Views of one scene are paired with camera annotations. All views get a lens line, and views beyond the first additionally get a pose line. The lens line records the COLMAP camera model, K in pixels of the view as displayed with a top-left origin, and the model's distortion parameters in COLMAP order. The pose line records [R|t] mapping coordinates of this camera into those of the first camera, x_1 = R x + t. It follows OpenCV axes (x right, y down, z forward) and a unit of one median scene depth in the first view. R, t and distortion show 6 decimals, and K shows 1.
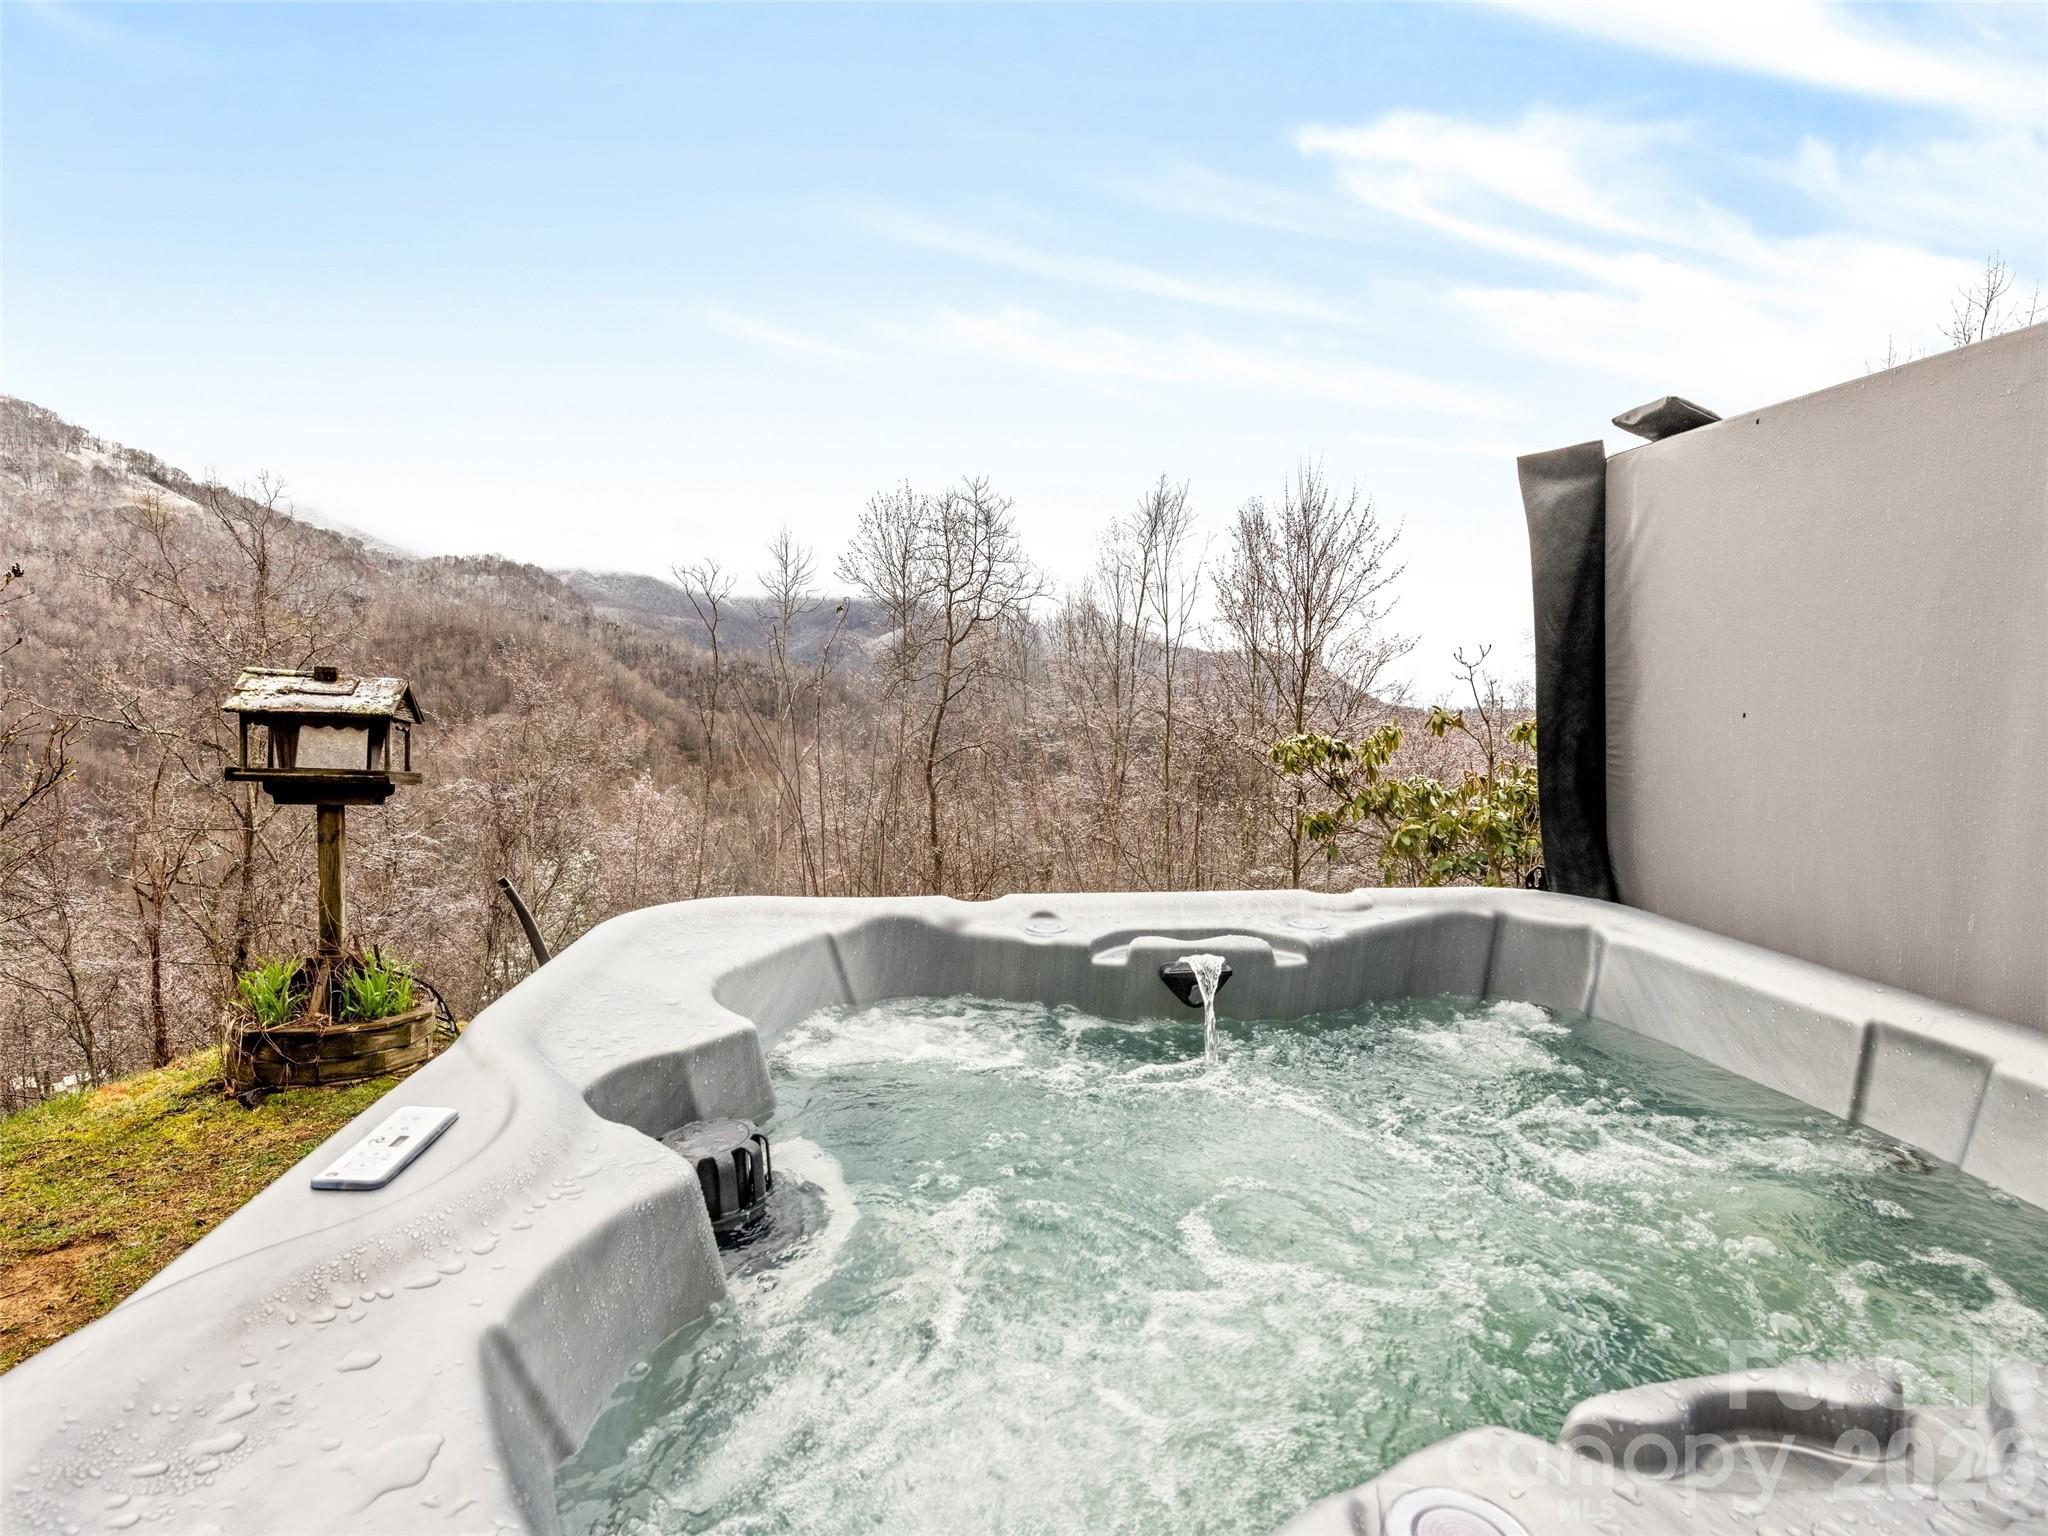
lens RADIAL K [[1016.1, 0, 1031.9], [0, 1016.1, 855.9], [0, 0, 1]] dist [0.001237, 0.000034]
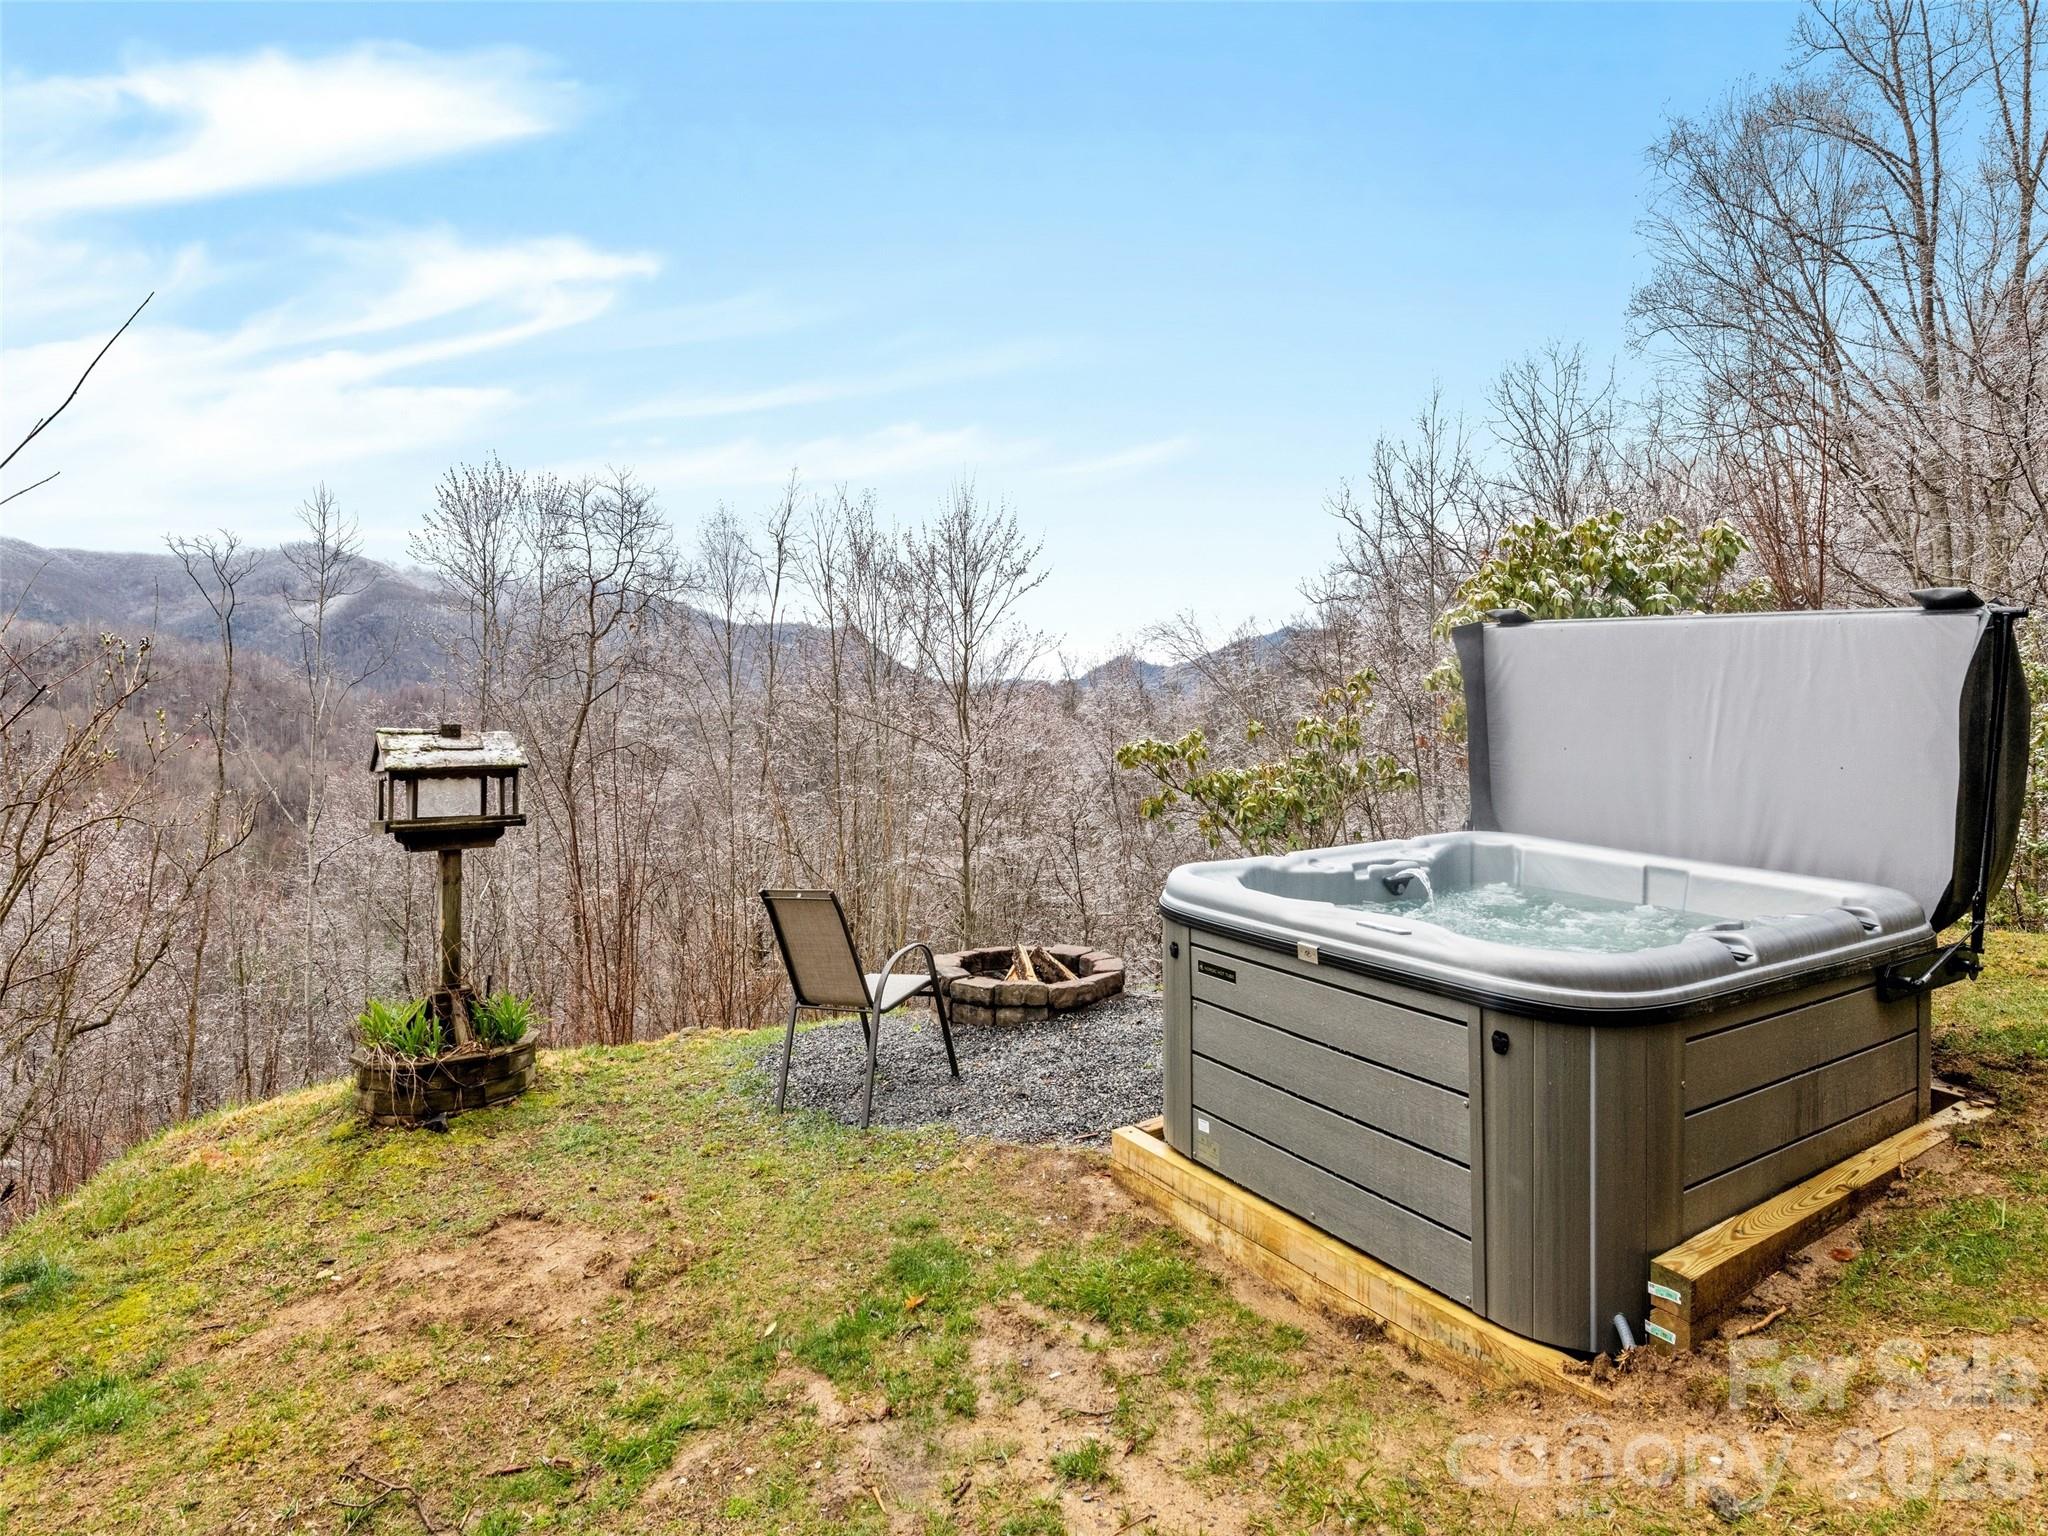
lens RADIAL K [[1133.5, 0, 1024.1], [0, 1133.5, 765.4], [0, 0, 1]] dist [0.026669, 0.000069]
pose [[0.908766, -0.051880, 0.414069, -0.649199], [0.081285, 0.995243, -0.053701, -0.025218], [-0.409313, 0.082459, 0.908660, -0.375501]]
